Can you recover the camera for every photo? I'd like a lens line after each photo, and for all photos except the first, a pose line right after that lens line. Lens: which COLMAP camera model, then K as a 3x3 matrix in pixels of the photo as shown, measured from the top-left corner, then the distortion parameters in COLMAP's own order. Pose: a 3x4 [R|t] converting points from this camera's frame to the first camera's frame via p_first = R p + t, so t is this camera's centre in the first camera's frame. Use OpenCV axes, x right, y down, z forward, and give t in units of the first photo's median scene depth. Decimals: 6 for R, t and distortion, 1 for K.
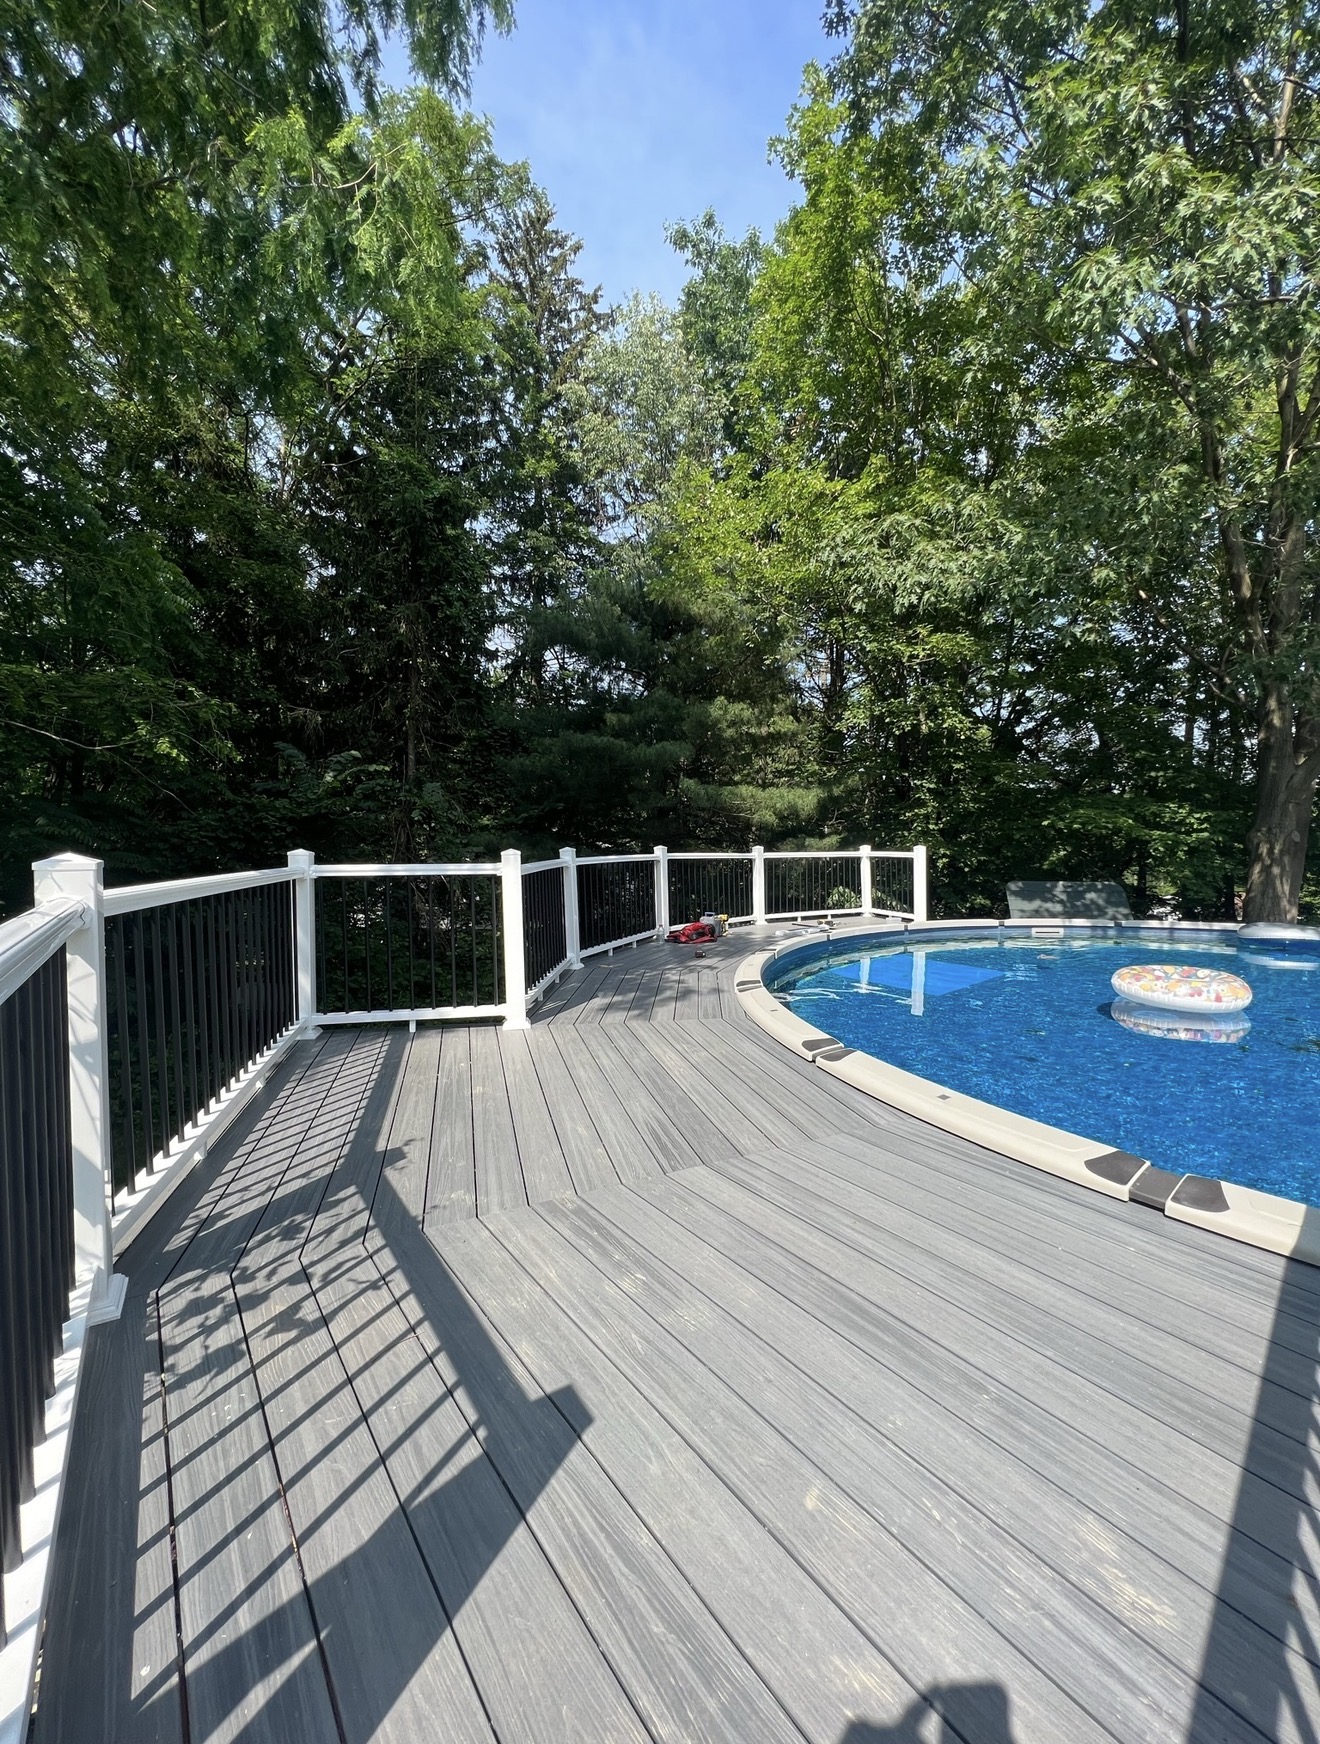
lens RADIAL K [[702.0, 0, 666.8], [0, 702.0, 873.9], [0, 0, 1]] dist [-0.000332, 0.000059]
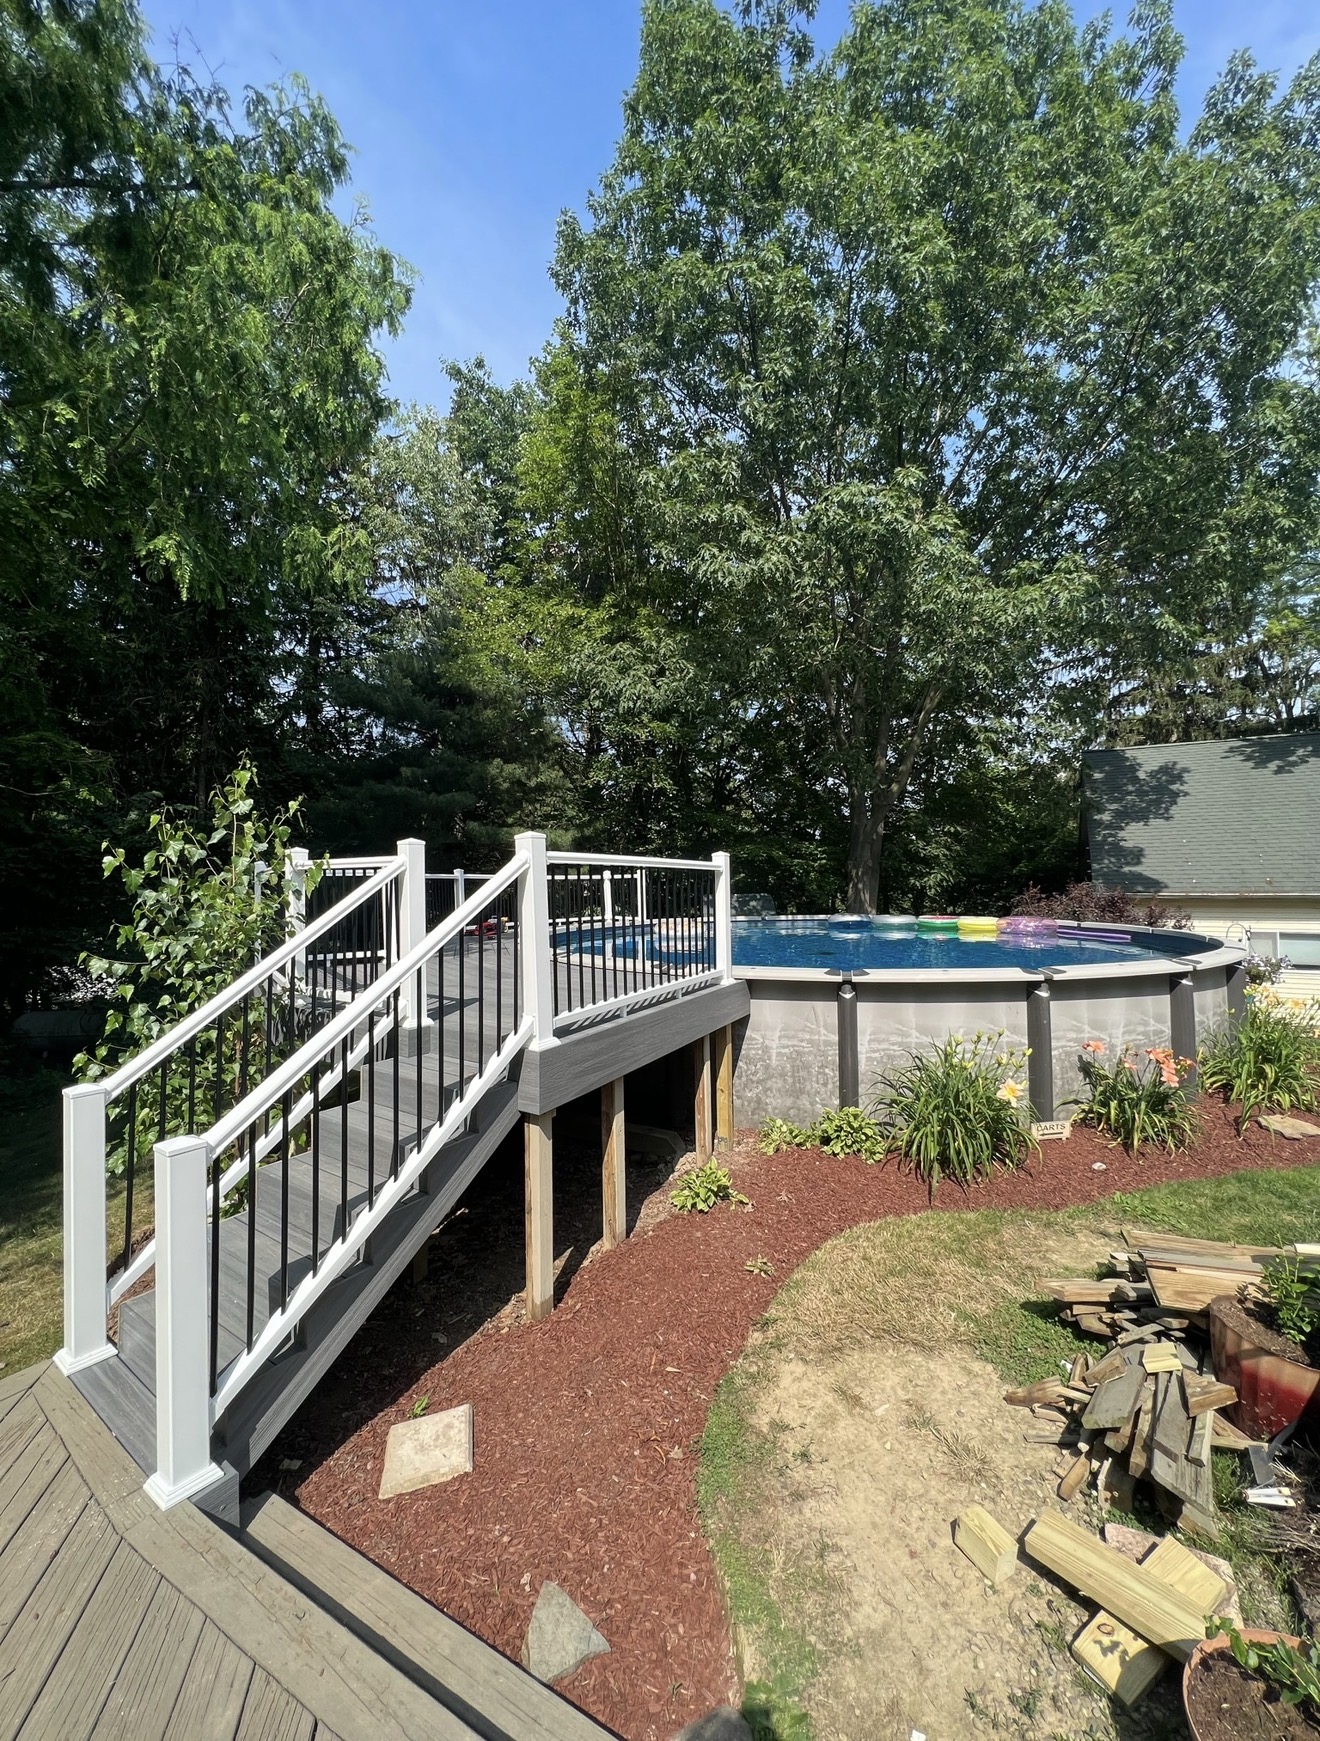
lens RADIAL K [[700.8, 0, 670.3], [0, 700.8, 872.1], [0, 0, 1]] dist [-0.000332, 0.000059]
pose [[0.946890, -0.007760, 0.321463, -0.039017], [0.026879, 0.998120, -0.055079, 0.036717], [-0.320432, 0.060794, 0.945319, -0.315880]]
